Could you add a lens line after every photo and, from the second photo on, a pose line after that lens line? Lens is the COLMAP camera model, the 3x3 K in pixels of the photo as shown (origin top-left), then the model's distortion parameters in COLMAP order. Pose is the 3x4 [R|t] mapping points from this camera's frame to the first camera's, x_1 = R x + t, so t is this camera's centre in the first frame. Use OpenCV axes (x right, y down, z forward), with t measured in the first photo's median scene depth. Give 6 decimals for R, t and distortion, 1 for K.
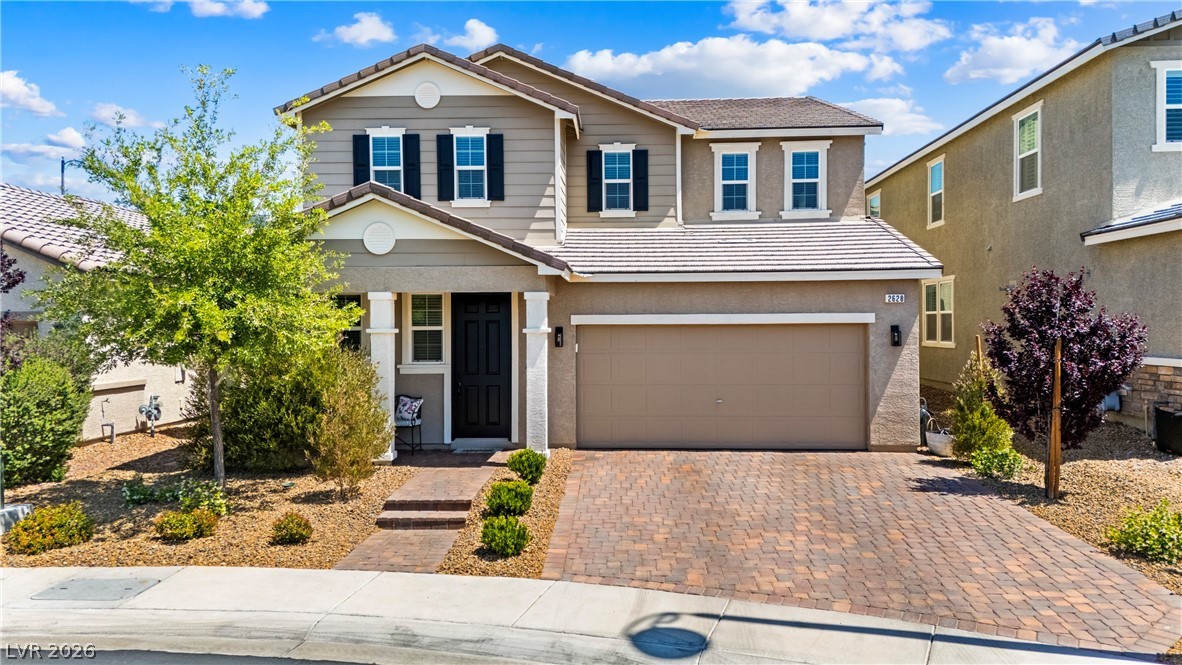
lens RADIAL K [[876.2, 0, 591.0], [0, 876.2, 332.5], [0, 0, 1]] dist [0.094287, -0.105928]
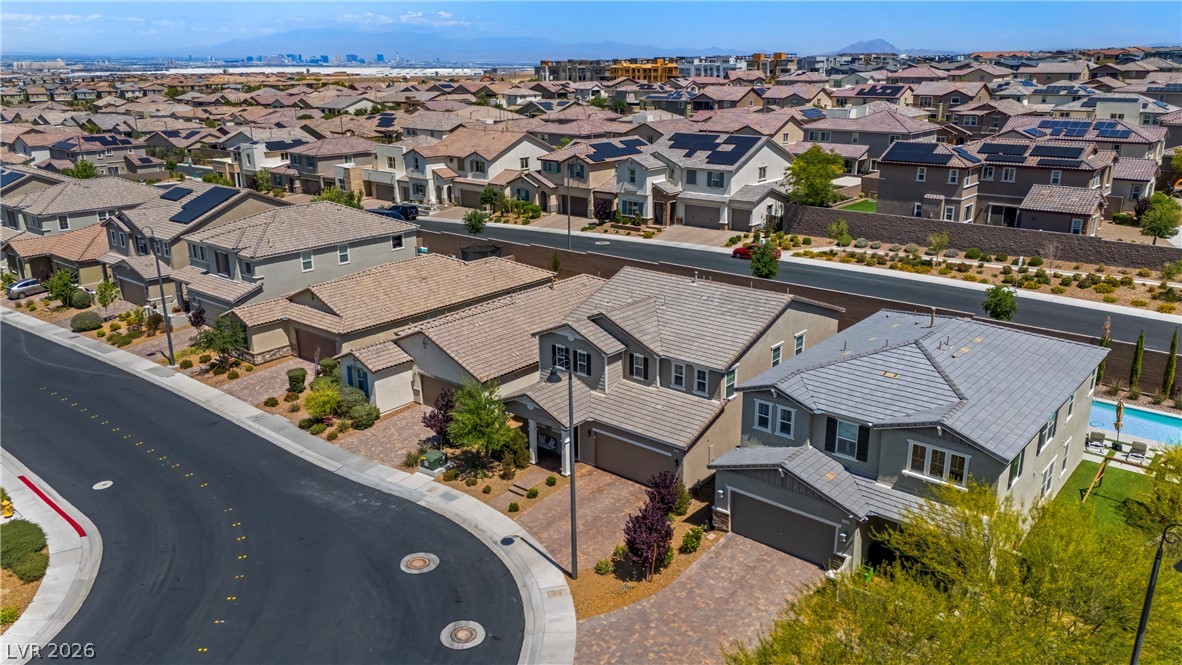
lens RADIAL K [[876.2, 0, 591.0], [0, 876.2, 332.5], [0, 0, 1]] dist [0.094287, -0.105928]
pose [[0.796918, 0.181382, -0.576214, 1.555562], [-0.005267, 0.955908, 0.293619, -1.146250], [0.604065, -0.230955, 0.762735, -1.189353]]
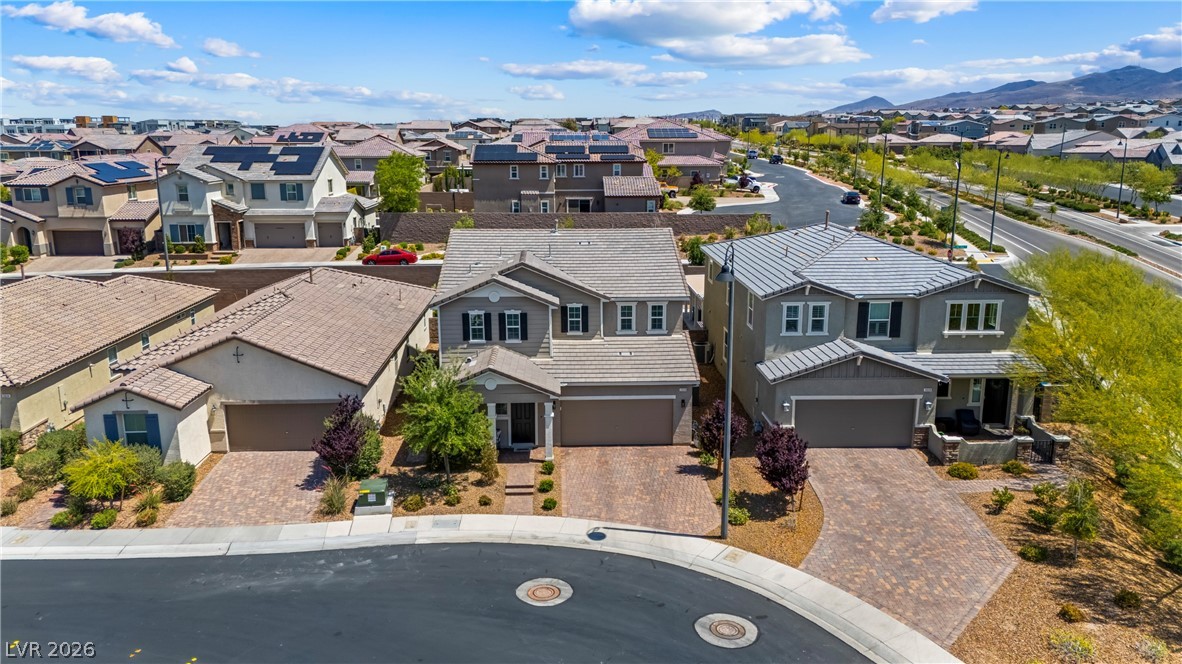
lens RADIAL K [[867.8, 0, 591.0], [0, 867.8, 332.0], [0, 0, 1]] dist [0.098470, -0.104642]
pose [[0.996859, -0.014981, 0.077765, -0.110463], [-0.001847, 0.977280, 0.211945, -0.666520], [-0.079173, -0.211423, 0.974183, -1.281223]]
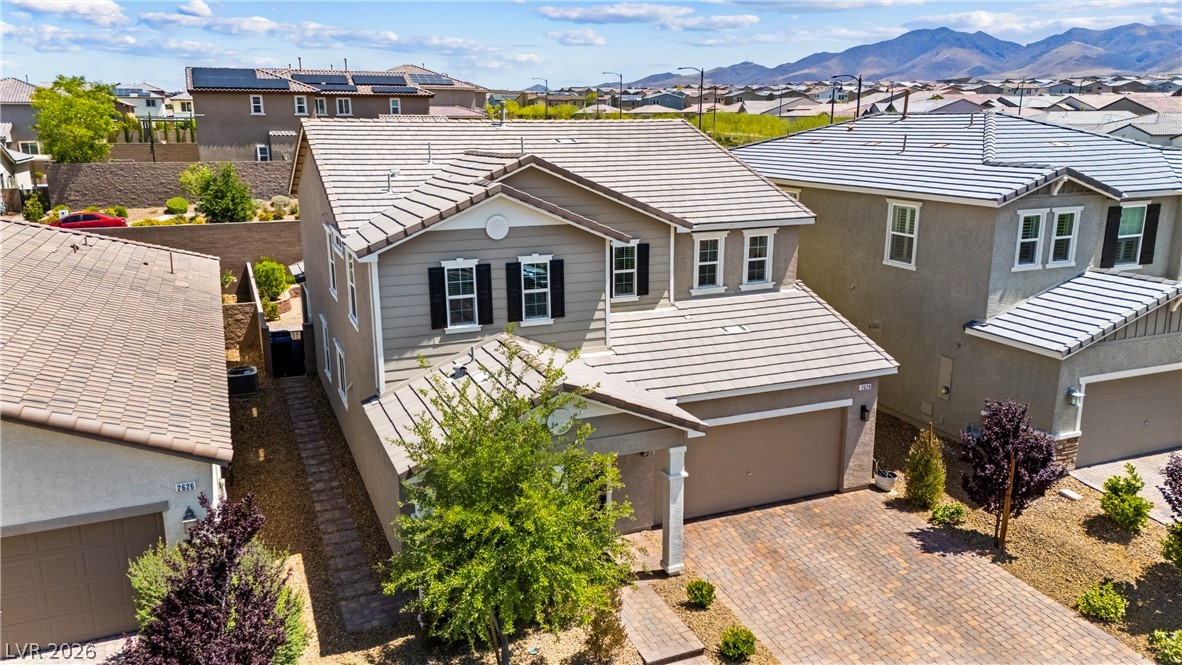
lens RADIAL K [[864.8, 0, 590.7], [0, 864.8, 330.3], [0, 0, 1]] dist [0.082639, -0.081972]
pose [[0.905565, -0.098120, 0.412704, -0.528418], [0.001987, 0.973852, 0.227174, -0.385937], [-0.424203, -0.204901, 0.882081, 0.004229]]
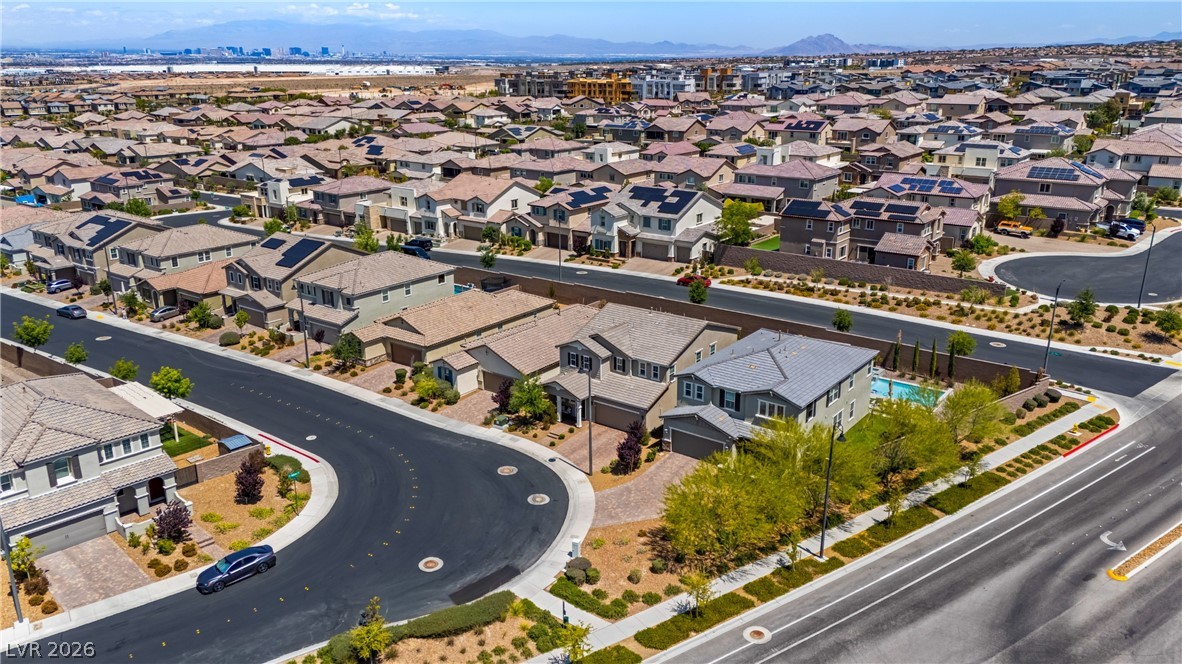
lens RADIAL K [[876.2, 0, 591.0], [0, 876.2, 332.0], [0, 0, 1]] dist [0.094287, -0.105928]
pose [[0.827183, 0.172038, -0.534949, 2.543880], [-0.007566, 0.955305, 0.295524, -1.844534], [0.561882, -0.240405, 0.791514, -2.919686]]
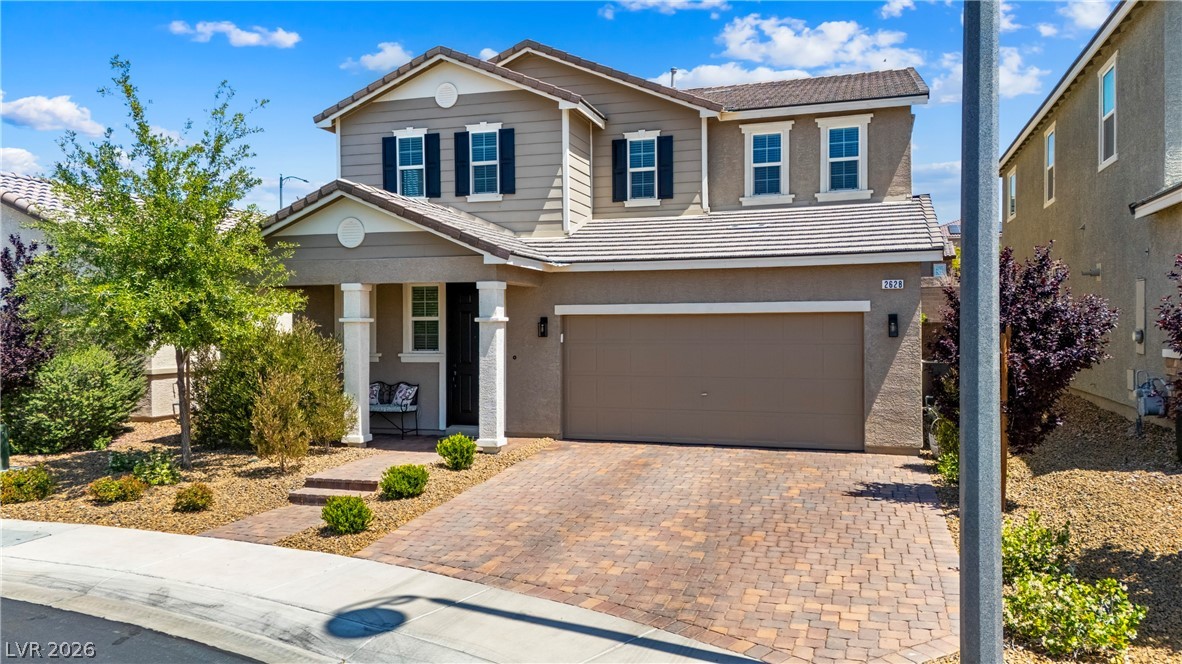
lens RADIAL K [[876.2, 0, 591.0], [0, 876.2, 332.0], [0, 0, 1]] dist [0.094287, -0.105928]
pose [[0.964586, 0.001773, -0.263763, 0.254357], [-0.001778, 0.999998, 0.000218, 0.009516], [0.263763, 0.000258, 0.964588, 0.043263]]
